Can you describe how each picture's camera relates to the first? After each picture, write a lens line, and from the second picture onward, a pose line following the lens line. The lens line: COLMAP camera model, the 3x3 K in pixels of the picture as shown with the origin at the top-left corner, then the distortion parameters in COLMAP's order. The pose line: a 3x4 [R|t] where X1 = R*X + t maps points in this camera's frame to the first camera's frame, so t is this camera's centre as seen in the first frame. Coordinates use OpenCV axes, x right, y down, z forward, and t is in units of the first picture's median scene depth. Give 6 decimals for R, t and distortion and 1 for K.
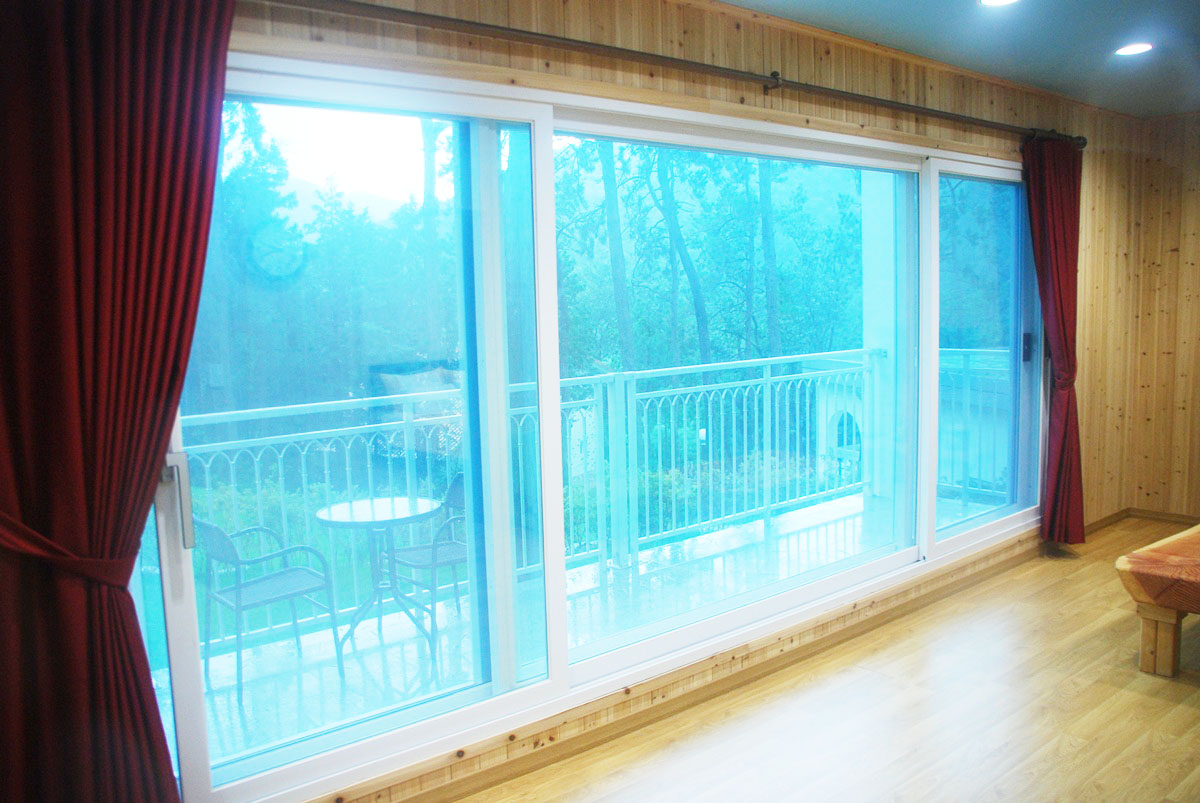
lens RADIAL K [[999.2, 0, 589.2], [0, 999.2, 388.2], [0, 0, 1]] dist [-0.149707, 0.158925]
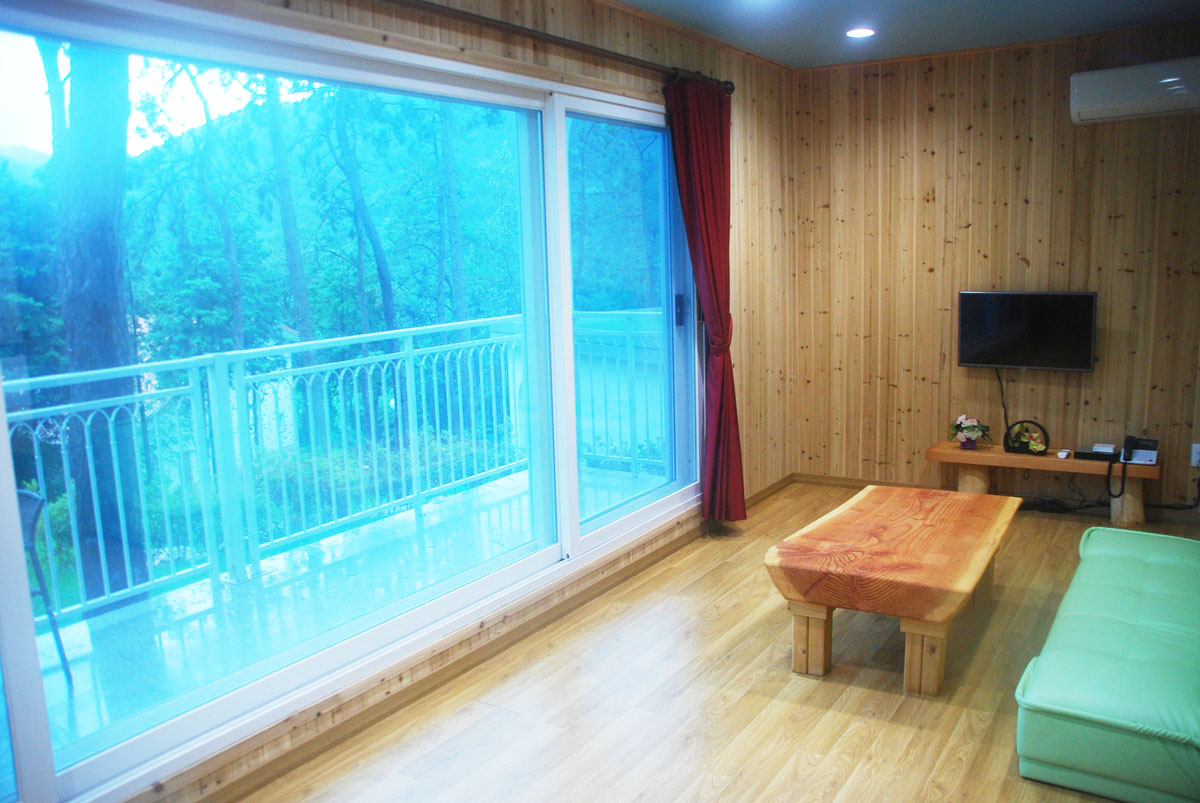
lens RADIAL K [[999.2, 0, 601.4], [0, 999.2, 373.3], [0, 0, 1]] dist [-0.149707, 0.158925]
pose [[0.954209, -0.040389, 0.296401, 0.101154], [0.033919, 0.999061, 0.026940, -0.010868], [-0.297211, -0.015652, 0.954684, 0.132252]]
